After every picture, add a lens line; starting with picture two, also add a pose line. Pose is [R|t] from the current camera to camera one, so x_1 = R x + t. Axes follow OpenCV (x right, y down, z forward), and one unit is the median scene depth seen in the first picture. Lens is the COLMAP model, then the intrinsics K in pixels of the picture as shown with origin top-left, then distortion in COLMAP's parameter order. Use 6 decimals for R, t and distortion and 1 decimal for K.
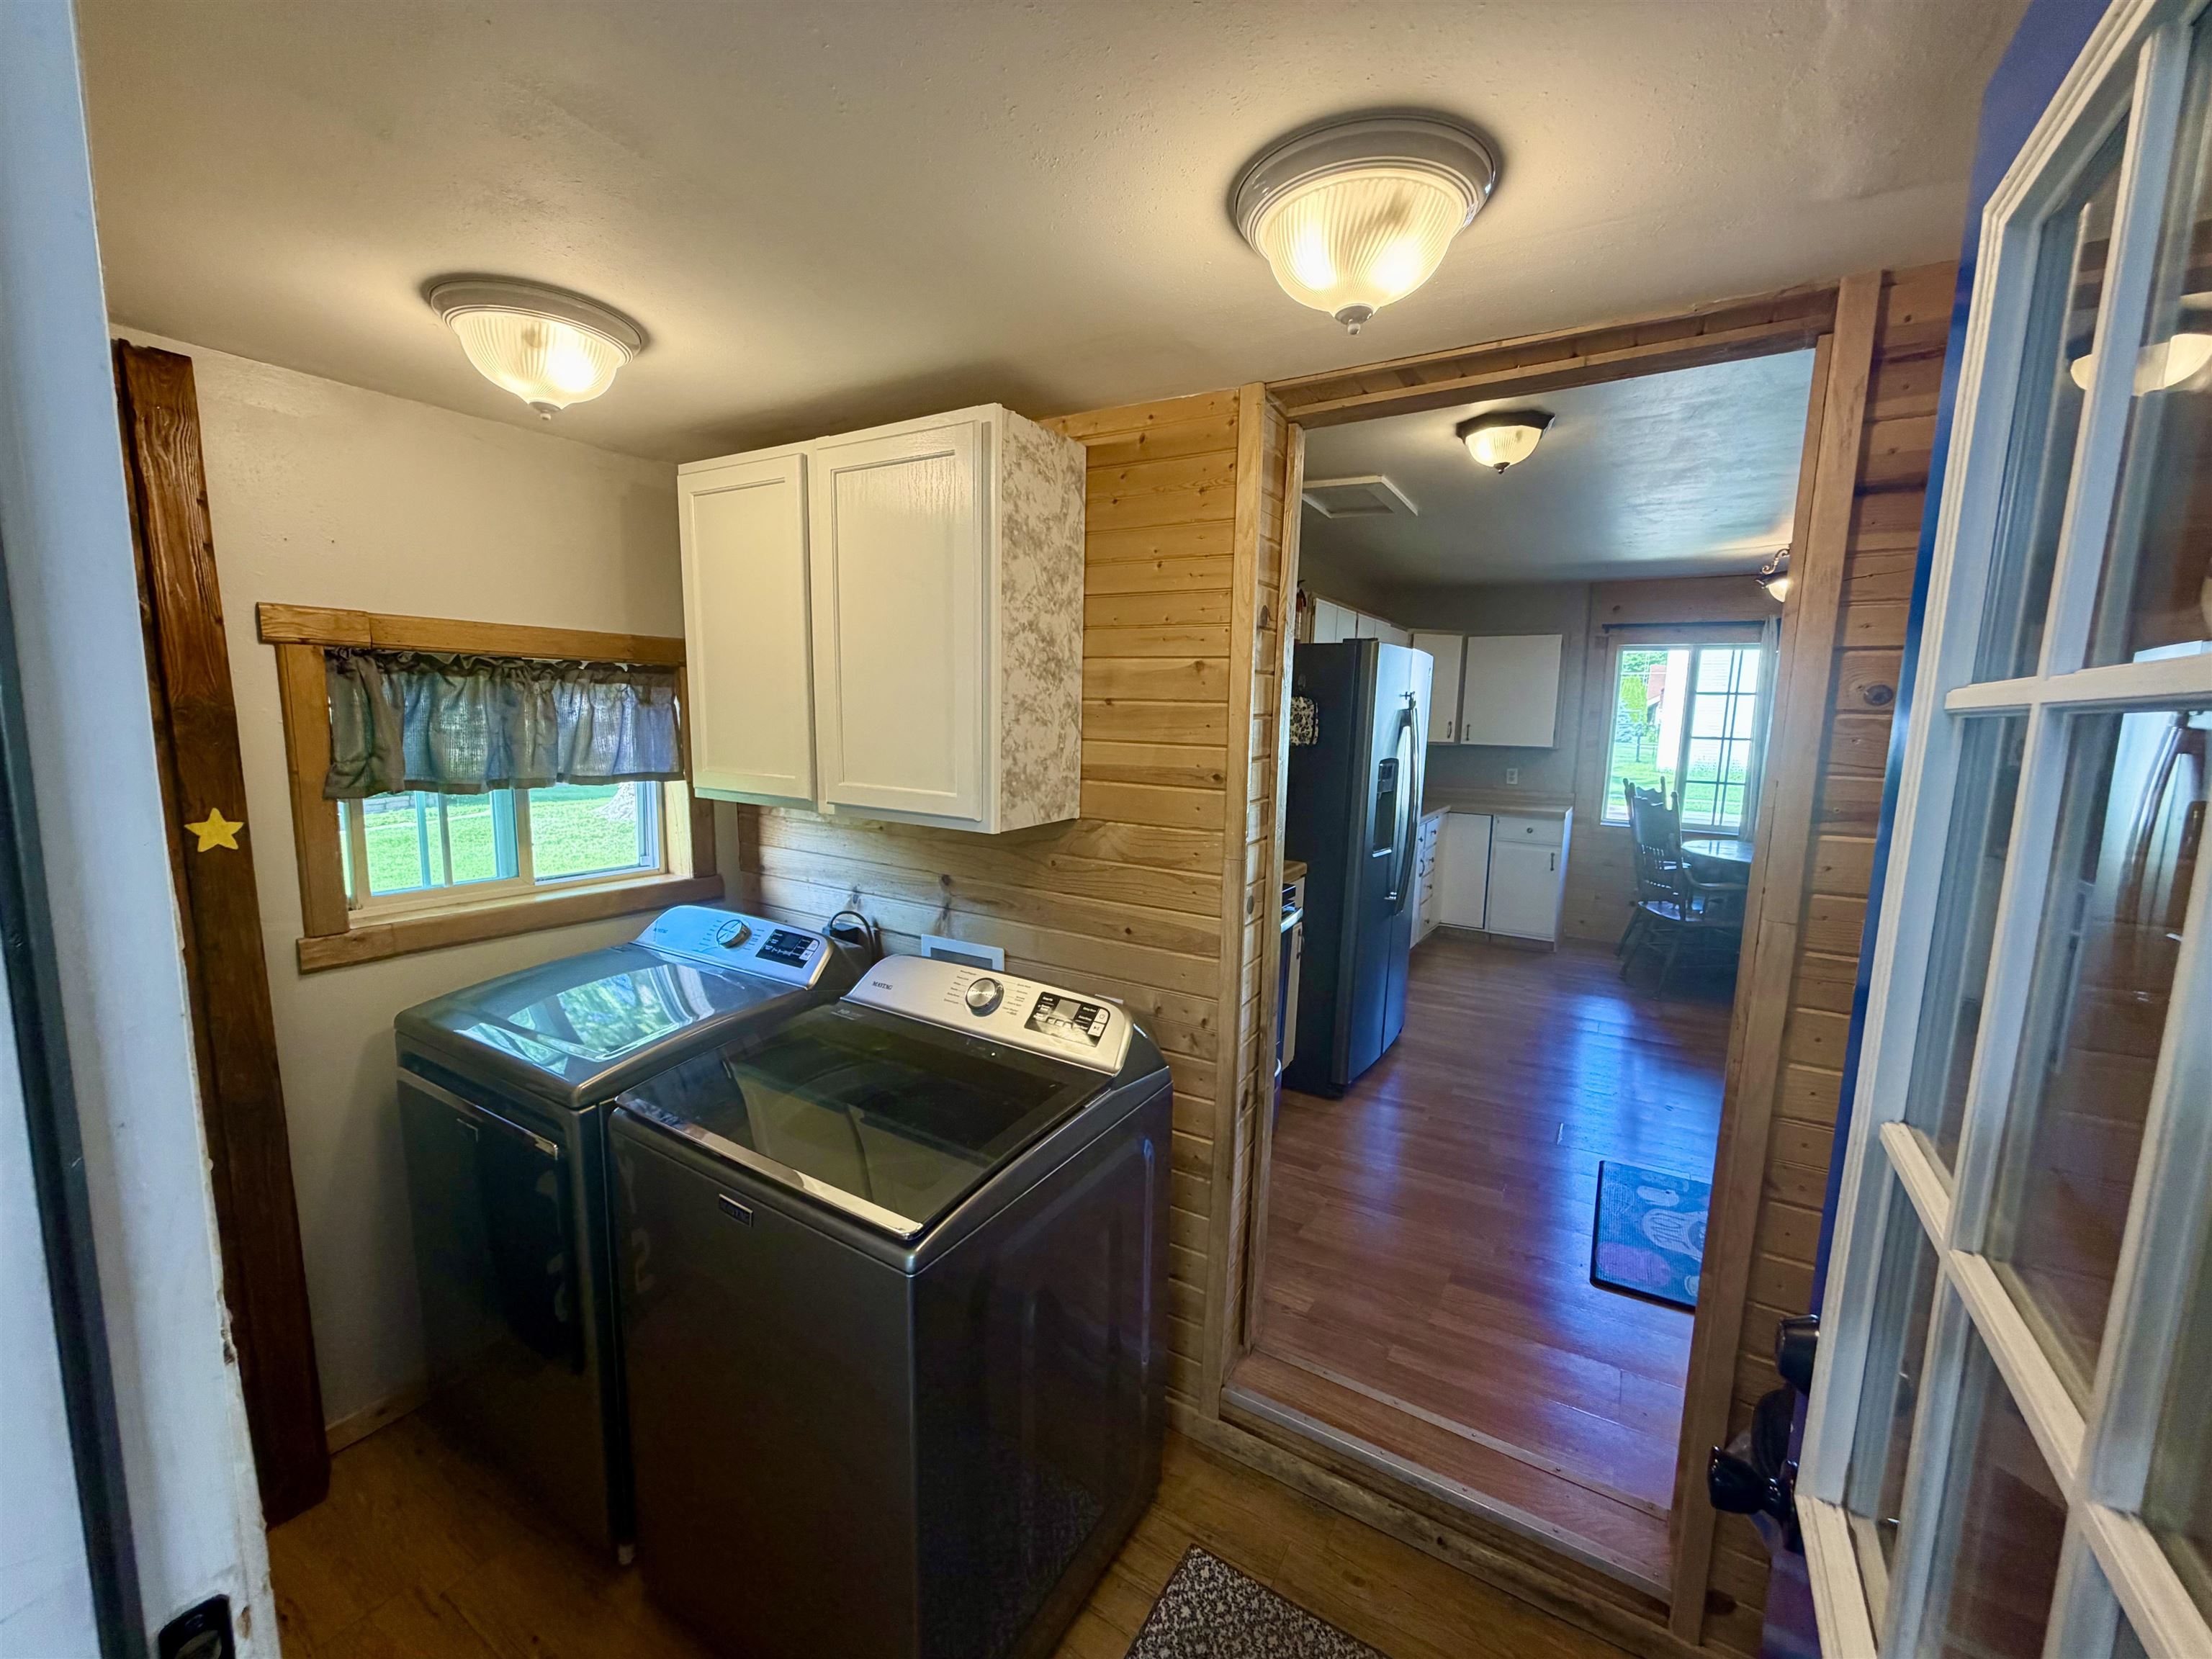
lens RADIAL K [[887.1, 0, 1106.0], [0, 887.1, 829.5], [0, 0, 1]] dist [0.003817, -0.000052]
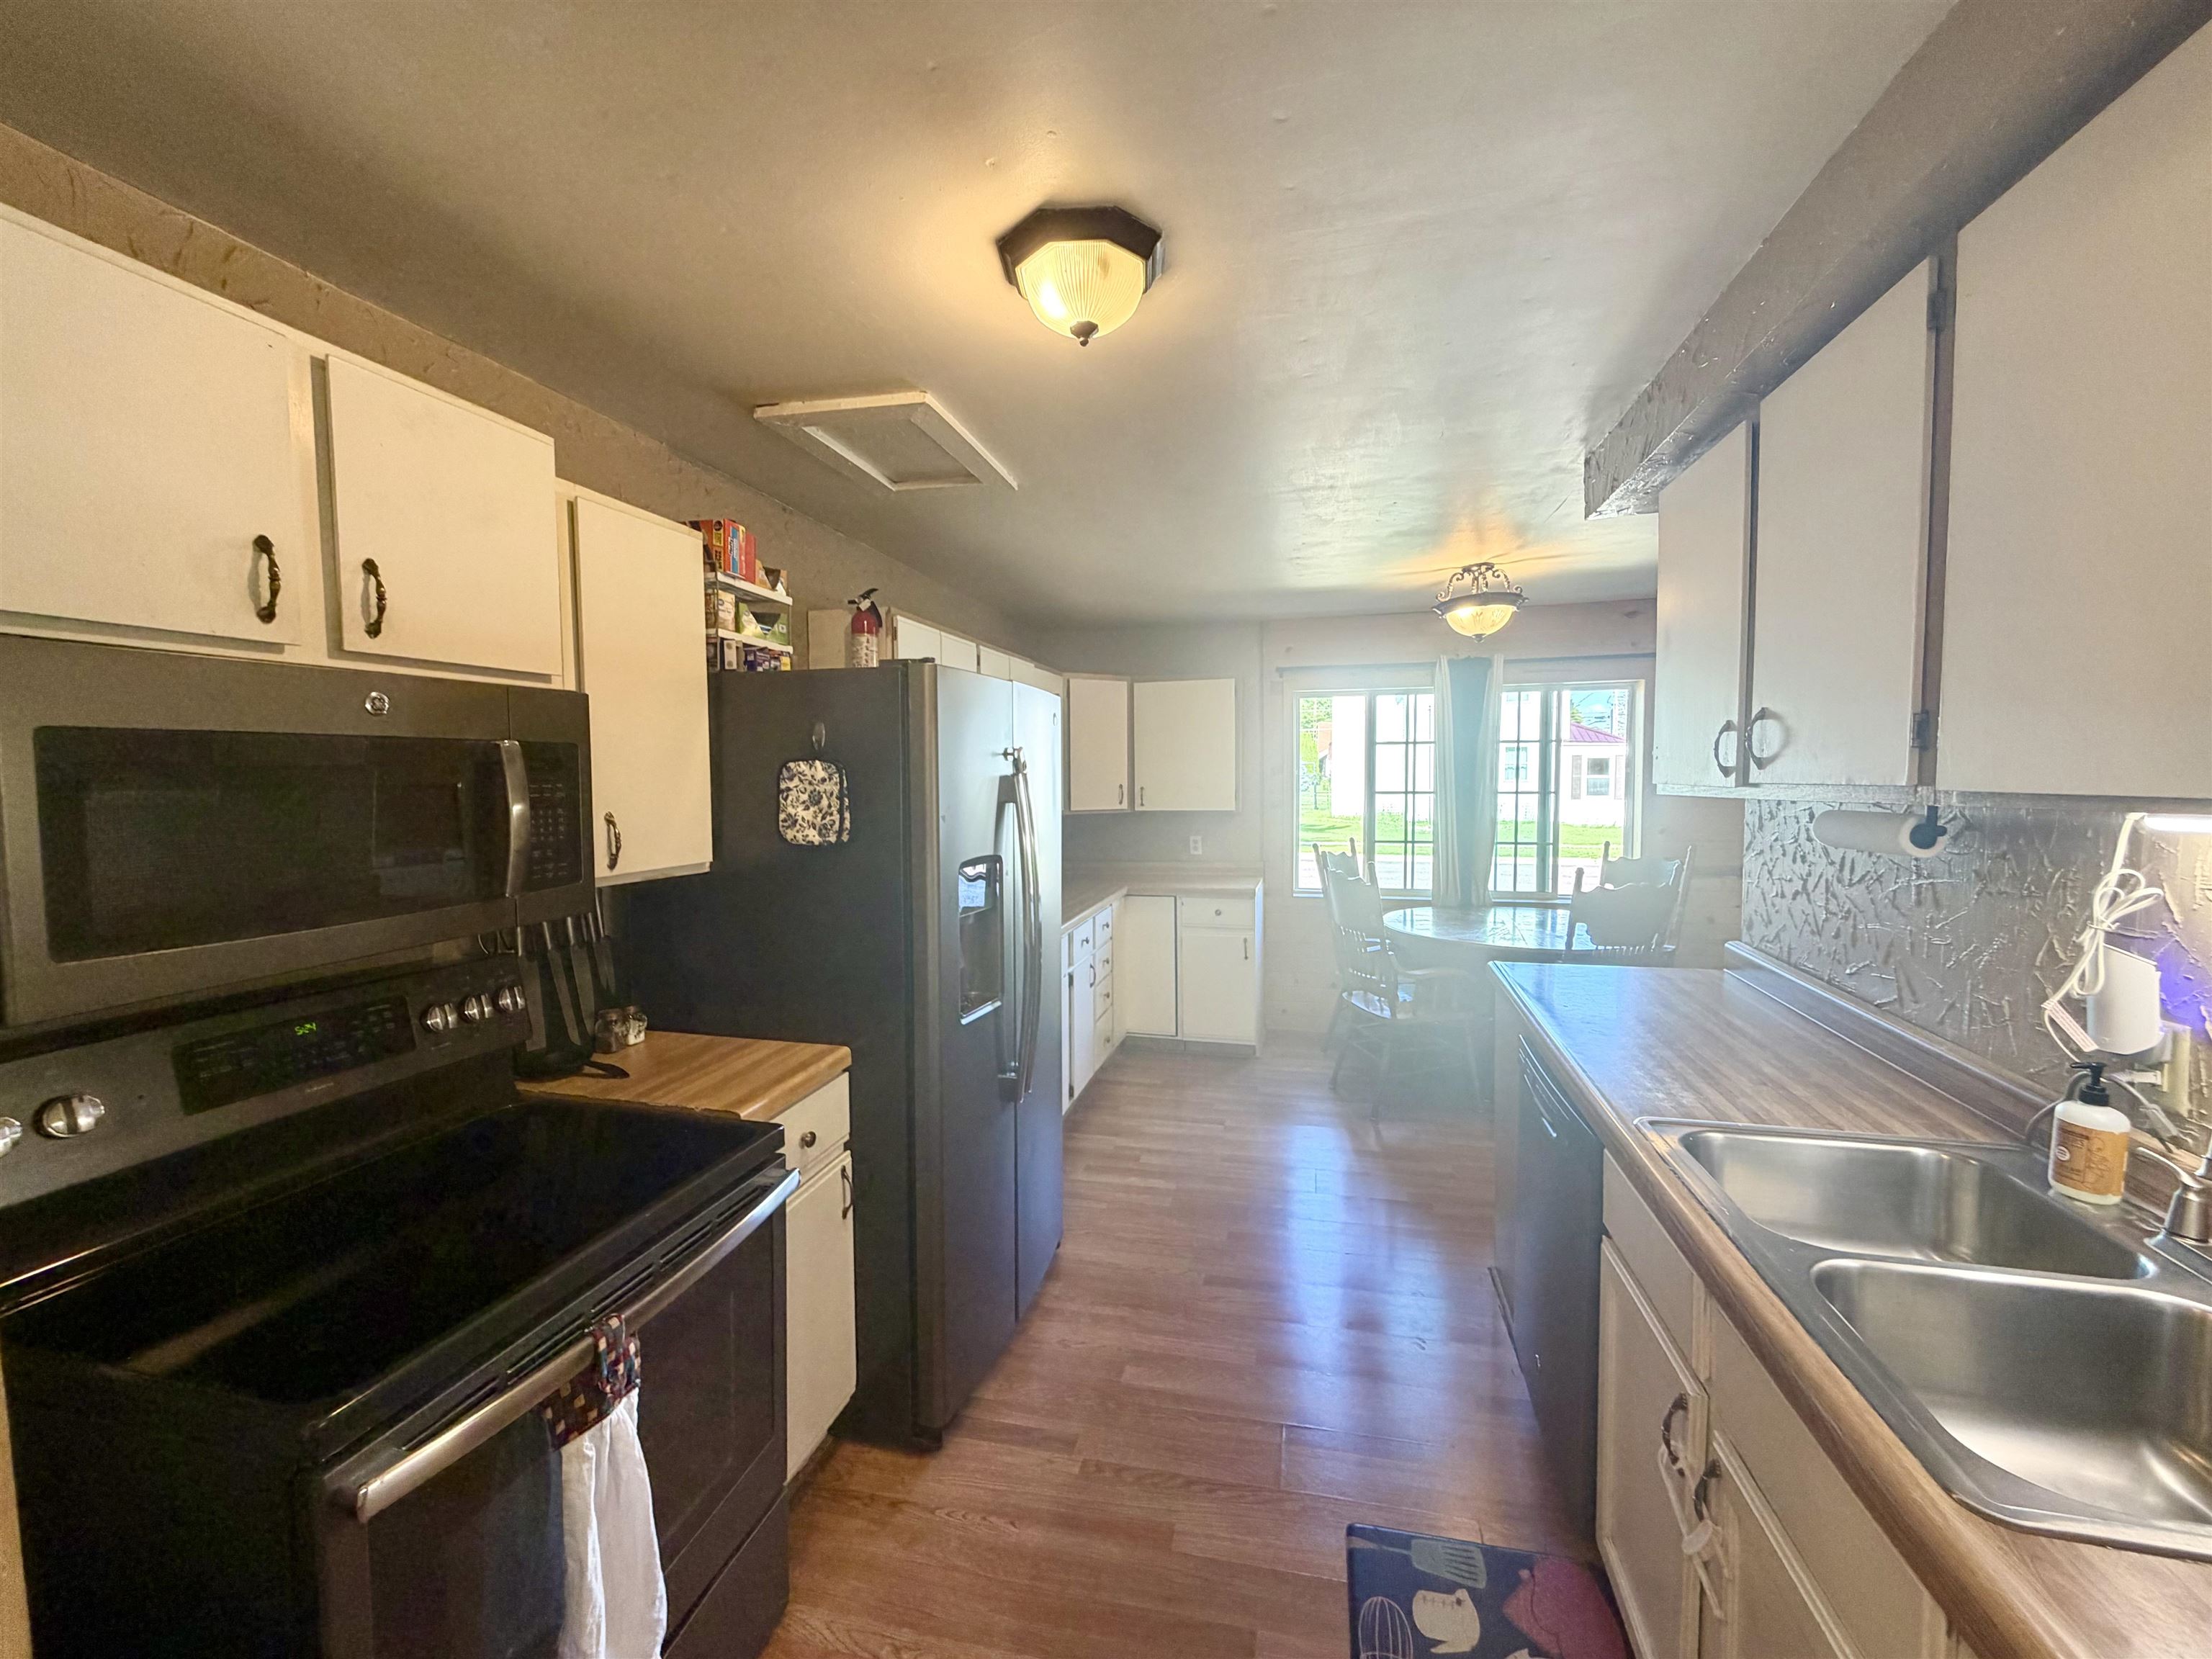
lens RADIAL K [[887.1, 0, 1106.0], [0, 887.1, 829.5], [0, 0, 1]] dist [0.003817, -0.000052]
pose [[0.951804, -0.052530, 0.302176, 0.136793], [0.073746, 0.995517, -0.059229, -0.035415], [-0.297710, 0.078658, 0.951410, 0.247966]]
